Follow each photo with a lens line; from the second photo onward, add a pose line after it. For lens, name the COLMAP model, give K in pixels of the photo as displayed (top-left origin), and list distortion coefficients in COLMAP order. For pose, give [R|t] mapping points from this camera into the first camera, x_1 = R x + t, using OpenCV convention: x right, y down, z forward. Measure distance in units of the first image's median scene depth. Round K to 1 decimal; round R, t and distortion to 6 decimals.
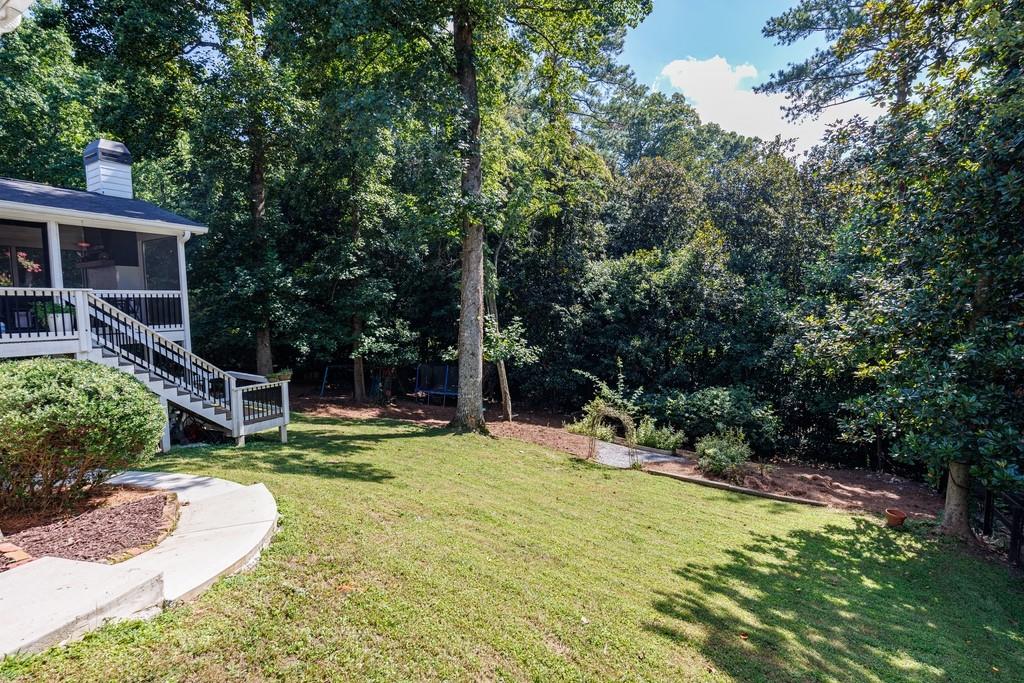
lens RADIAL K [[480.2, 0, 511.2], [0, 480.2, 342.3], [0, 0, 1]] dist [-0.001315, -0.000067]
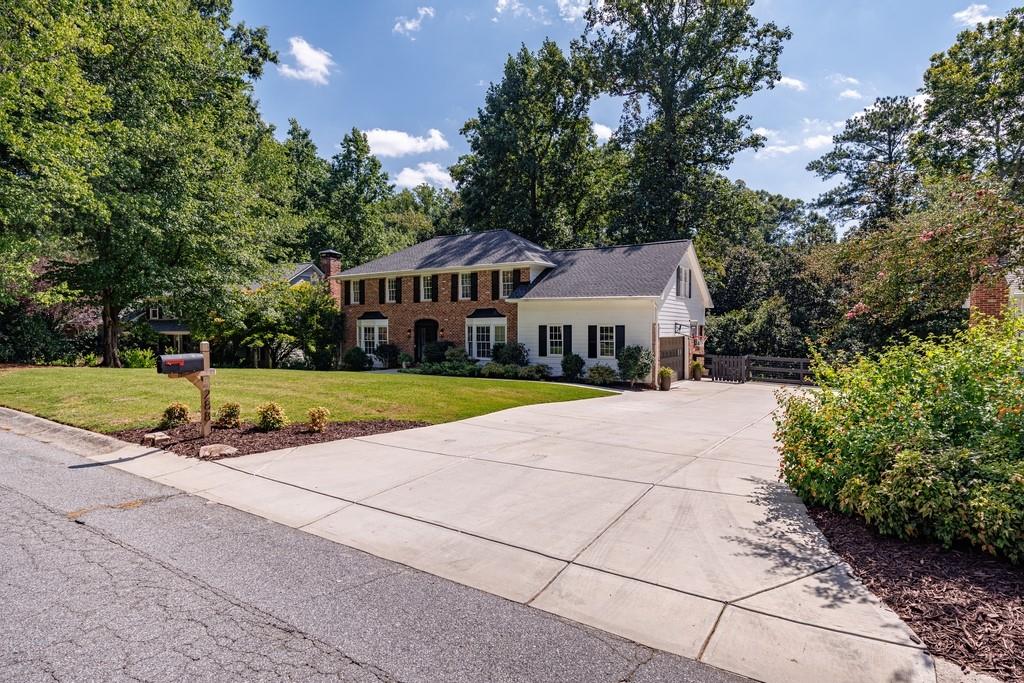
lens RADIAL K [[587.5, 0, 512.6], [0, 587.5, 343.9], [0, 0, 1]] dist [-0.000035, 0.000015]
pose [[0.999732, 0.008365, 0.021605, -0.522750], [-0.006835, 0.997527, -0.069952, 0.060007], [-0.022136, 0.069785, 0.997316, -0.940466]]
